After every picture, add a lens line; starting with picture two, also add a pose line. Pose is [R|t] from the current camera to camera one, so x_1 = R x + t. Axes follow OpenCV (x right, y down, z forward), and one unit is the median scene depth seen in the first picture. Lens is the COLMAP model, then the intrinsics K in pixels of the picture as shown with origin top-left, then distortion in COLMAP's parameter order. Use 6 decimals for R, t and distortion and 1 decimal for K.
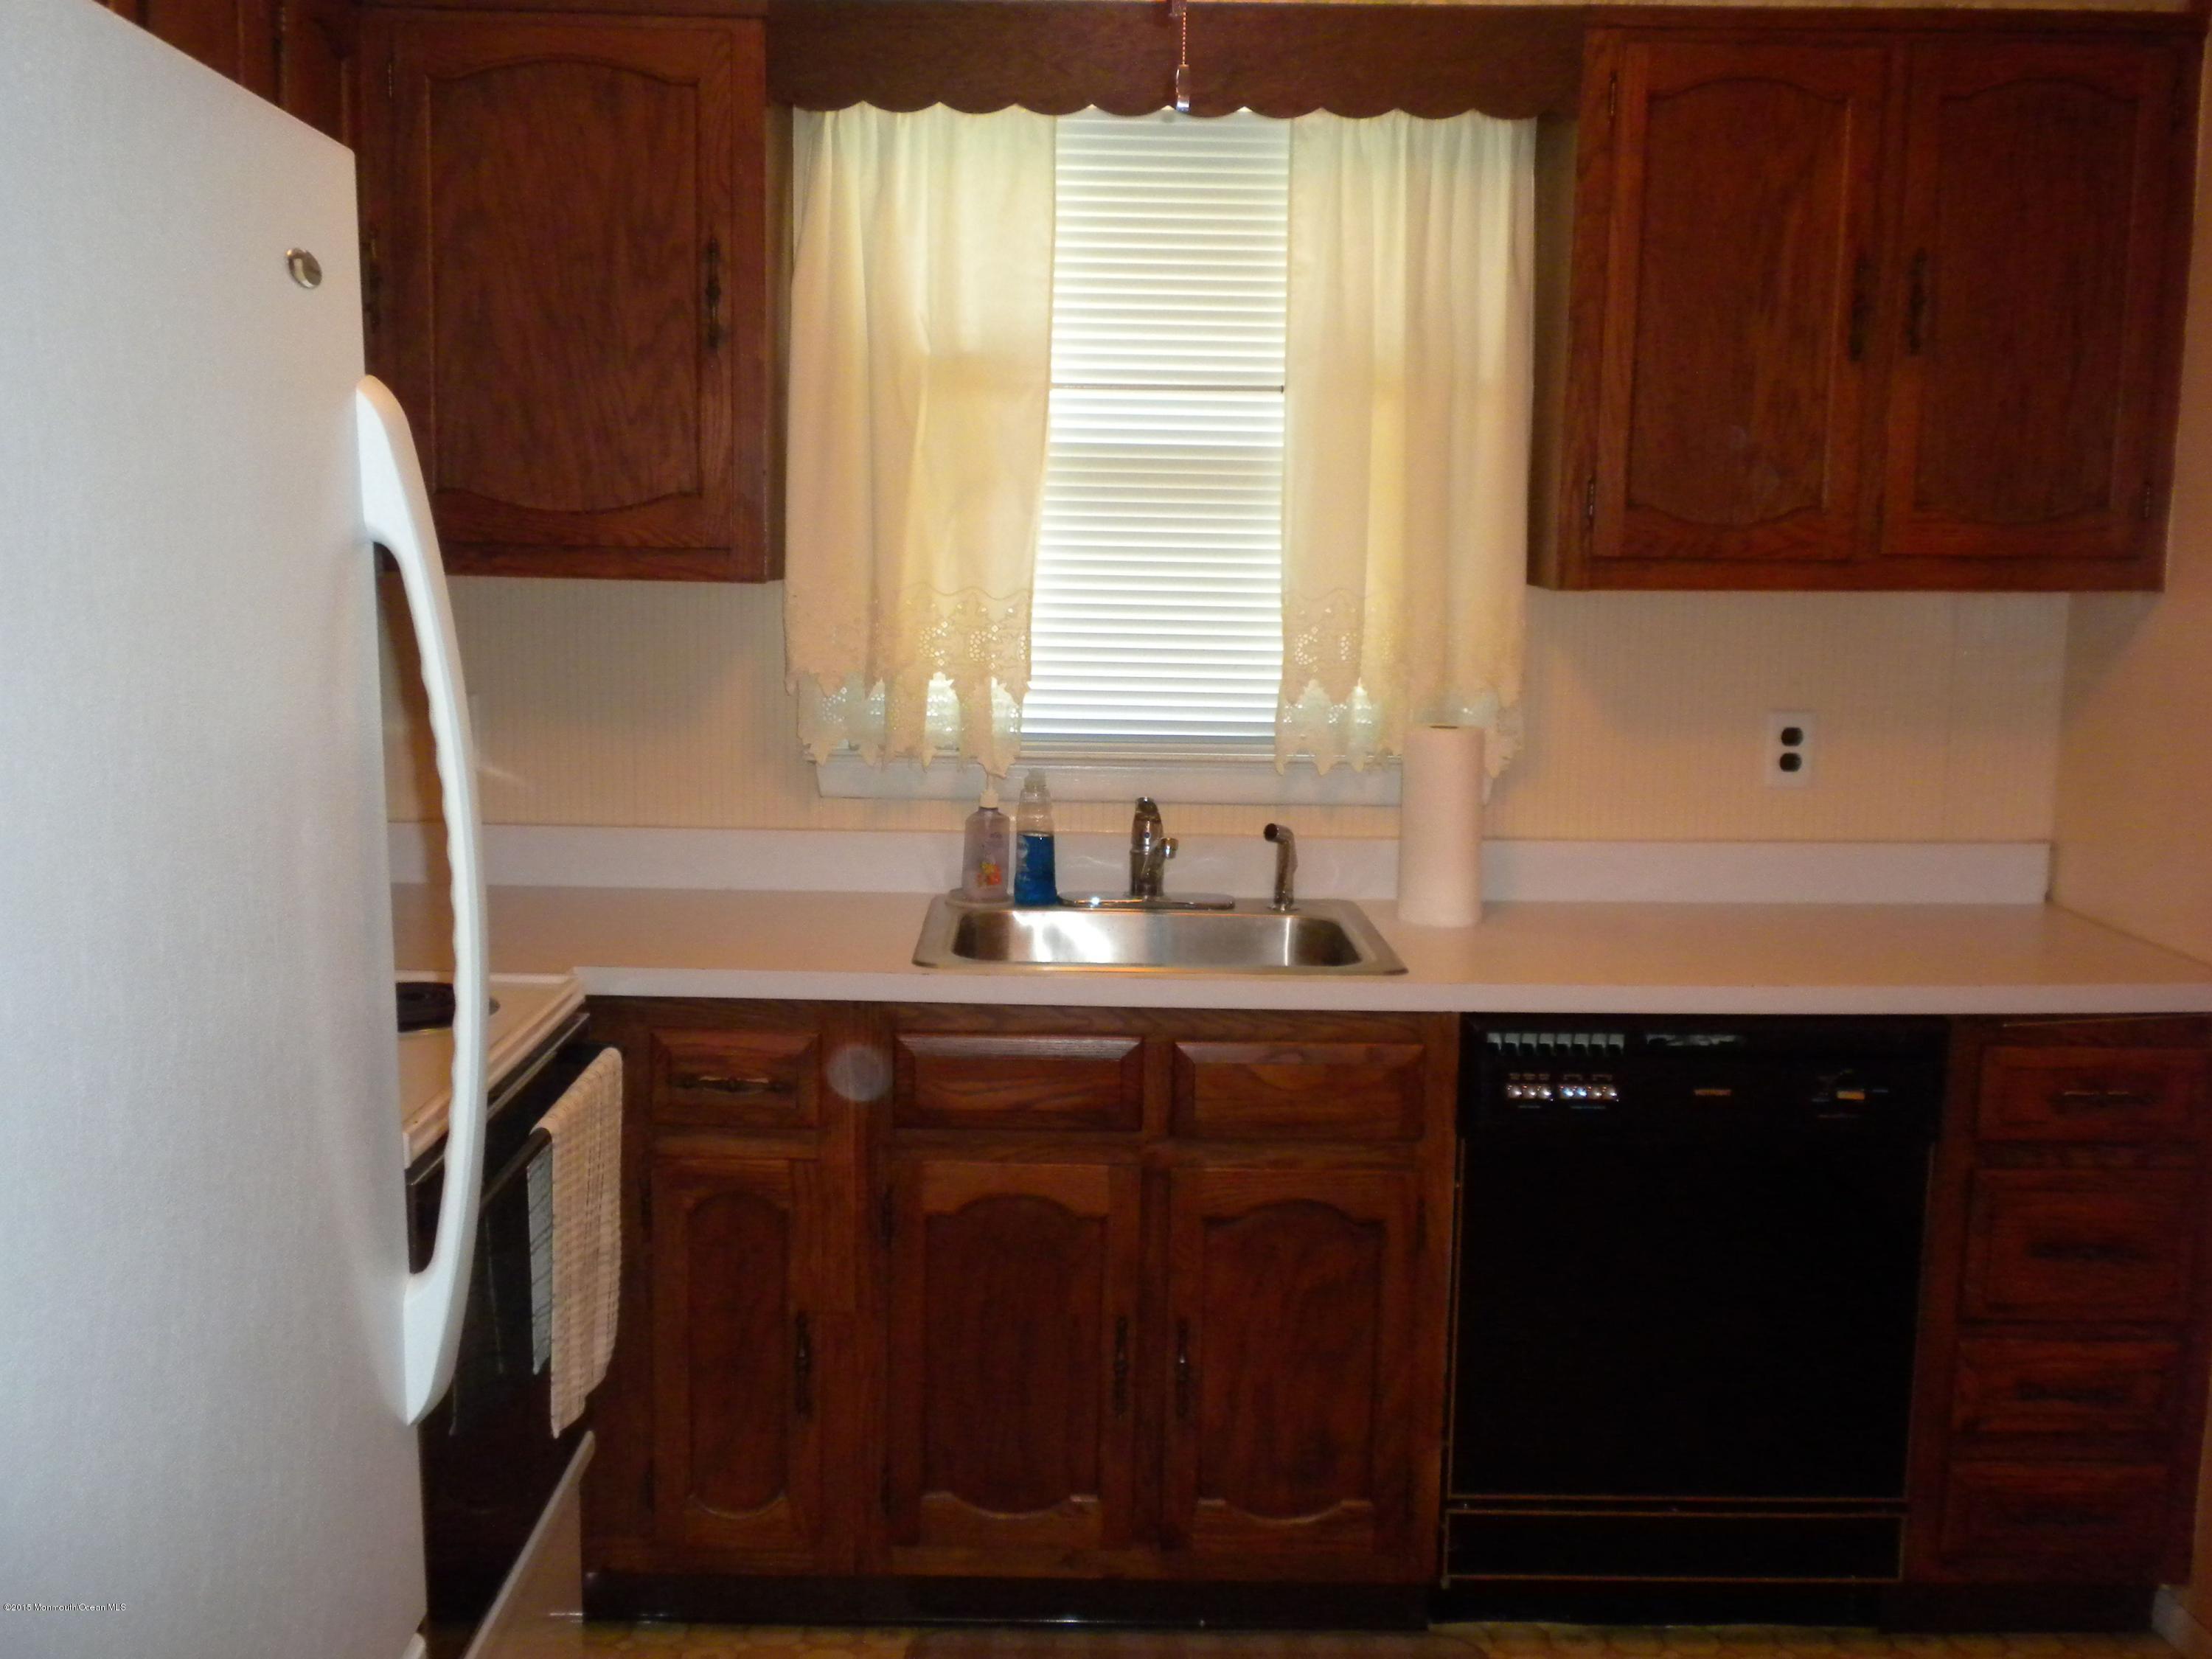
lens RADIAL K [[2337.3, 0, 1096.8], [0, 2337.3, 892.5], [0, 0, 1]] dist [0.006570, 0.000000]
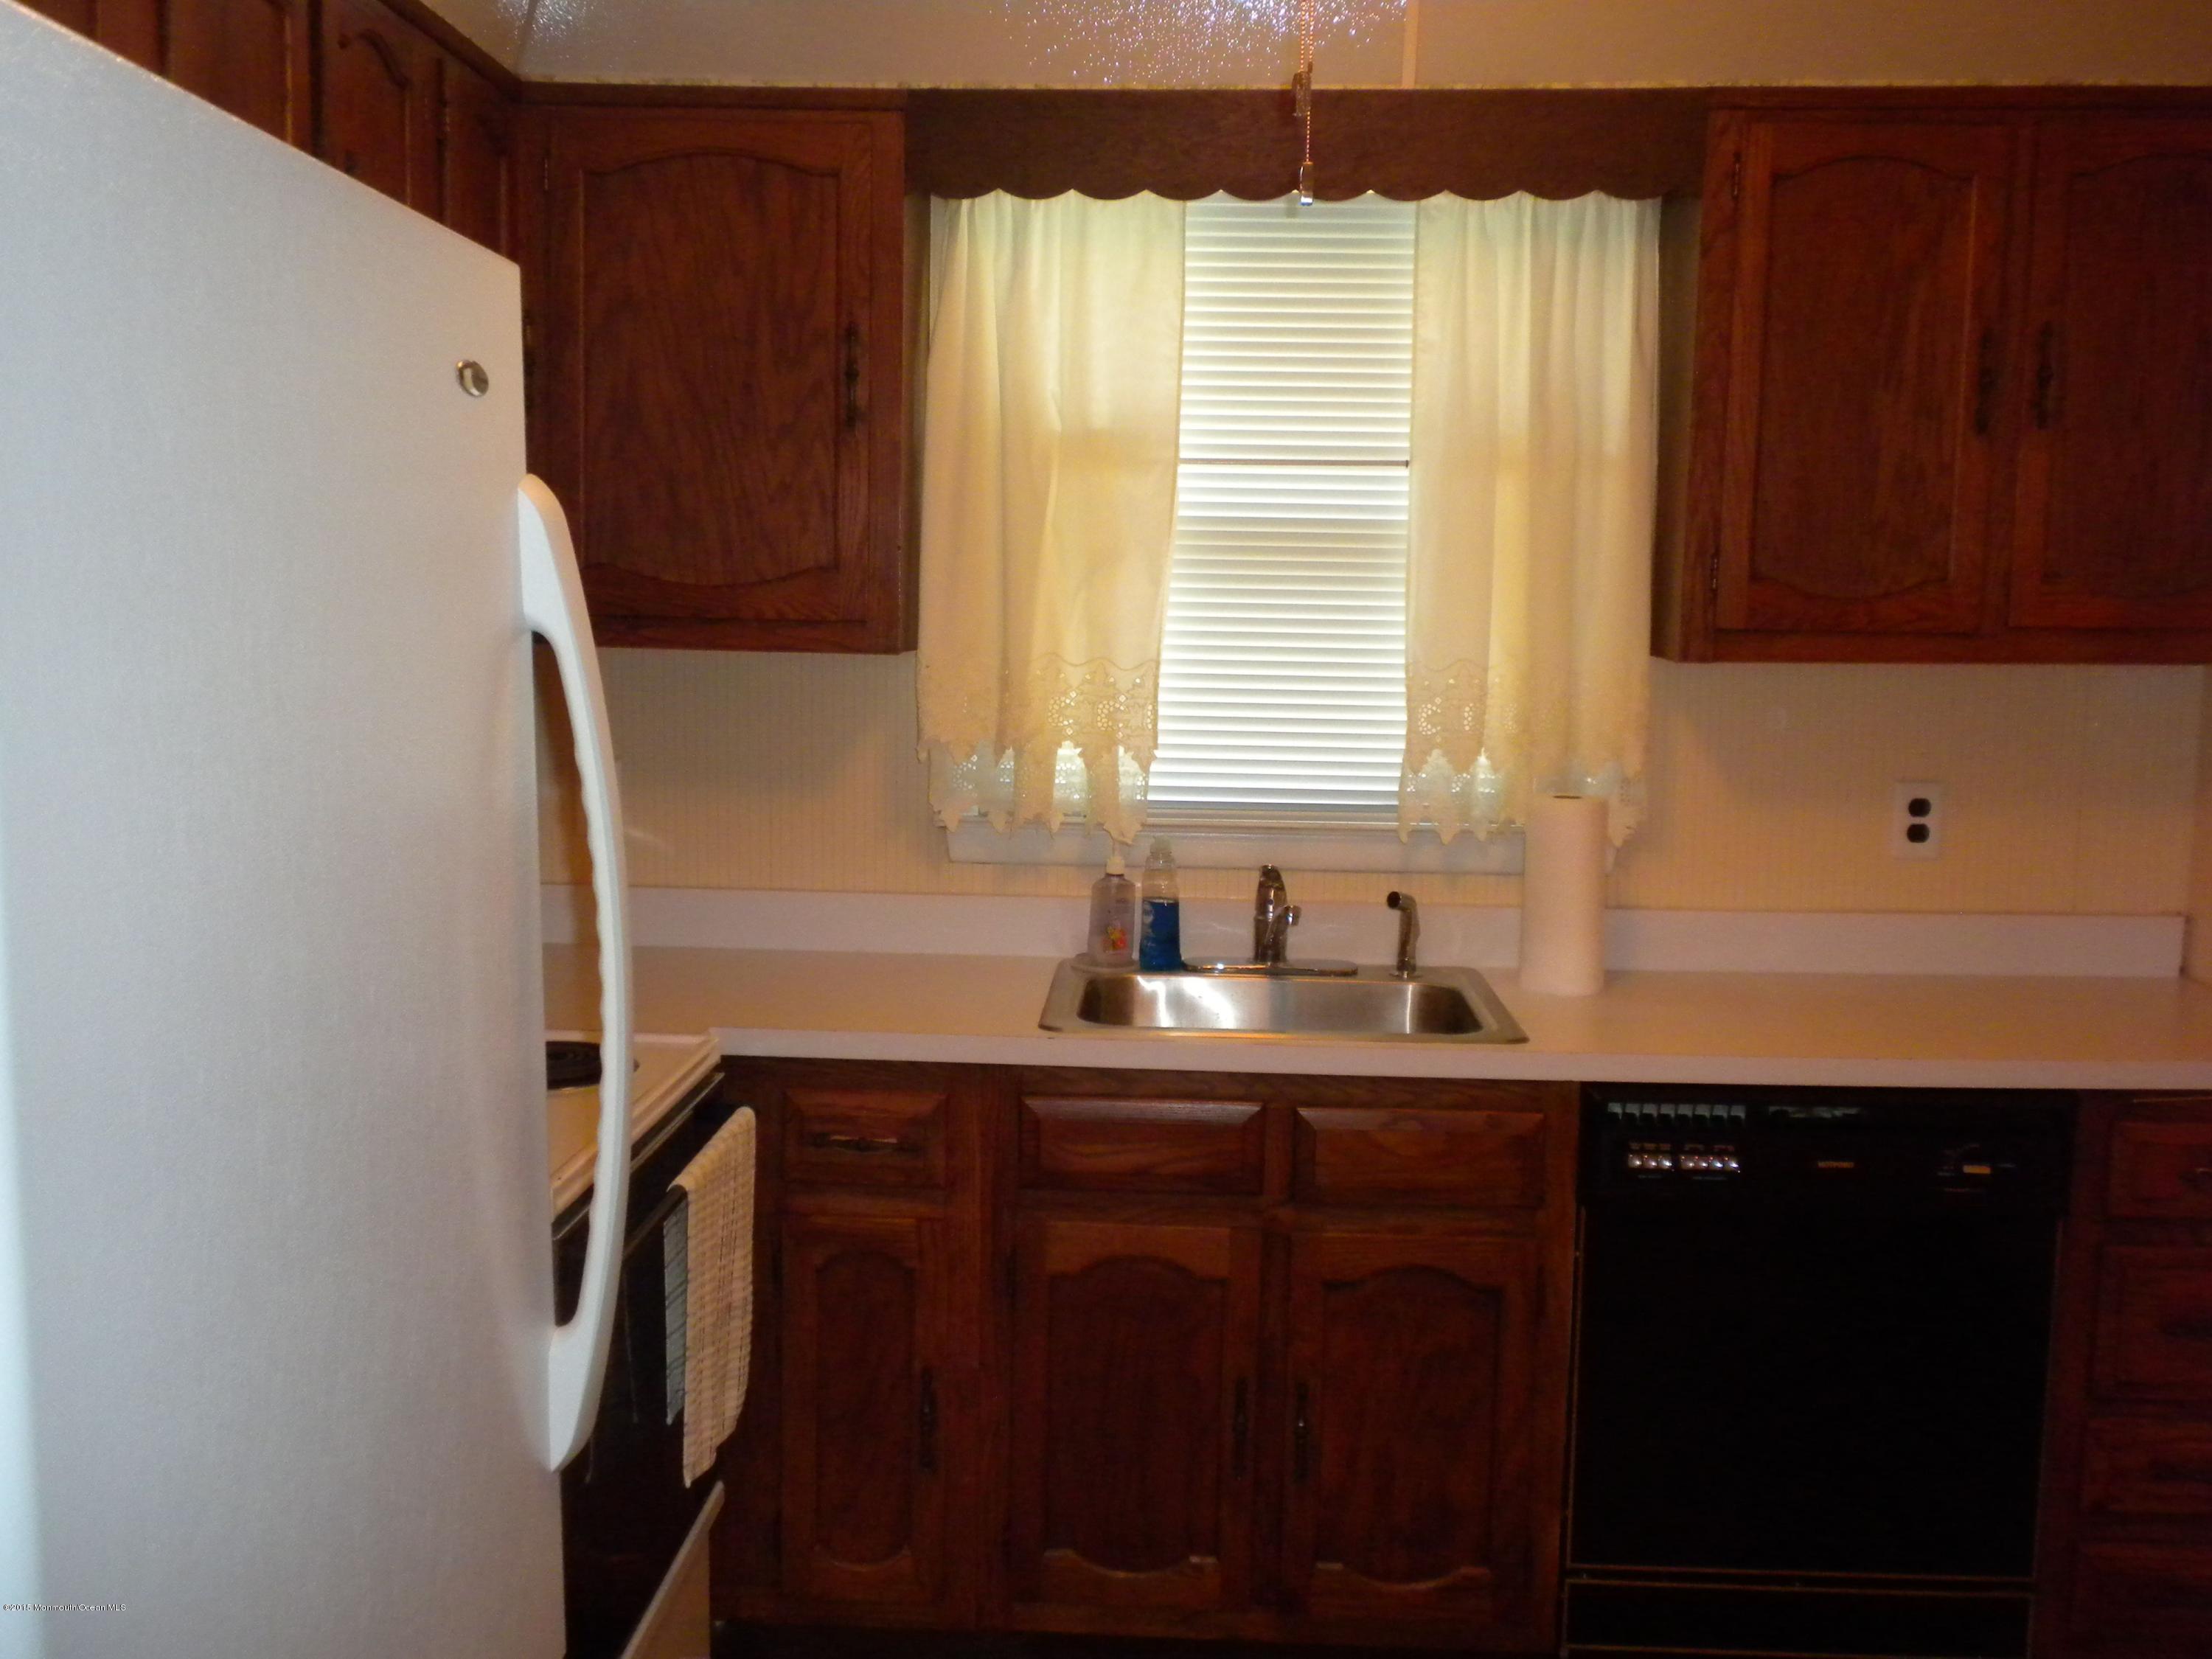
lens RADIAL K [[2337.3, 0, 1093.7], [0, 2337.3, 891.6], [0, 0, 1]] dist [0.006570, 0.000000]
pose [[0.998383, 0.006862, -0.056432, 0.002293], [-0.008287, 0.999652, -0.025052, -0.003430], [0.056241, 0.025479, 0.998092, -0.017703]]
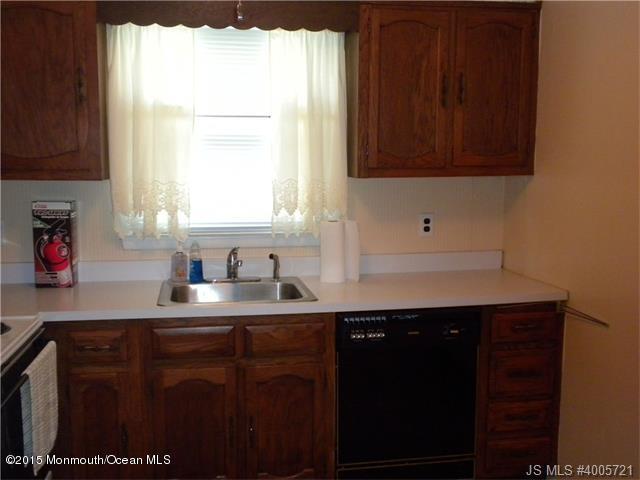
lens RADIAL K [[676.3, 0, 319.4], [0, 676.3, 259.0], [0, 0, 1]] dist [0.006570, 0.000000]
pose [[0.986337, -0.037969, 0.160305, -0.009388], [0.040341, 0.999119, -0.011565, -0.010298], [-0.159724, 0.017873, 0.987000, 0.097306]]
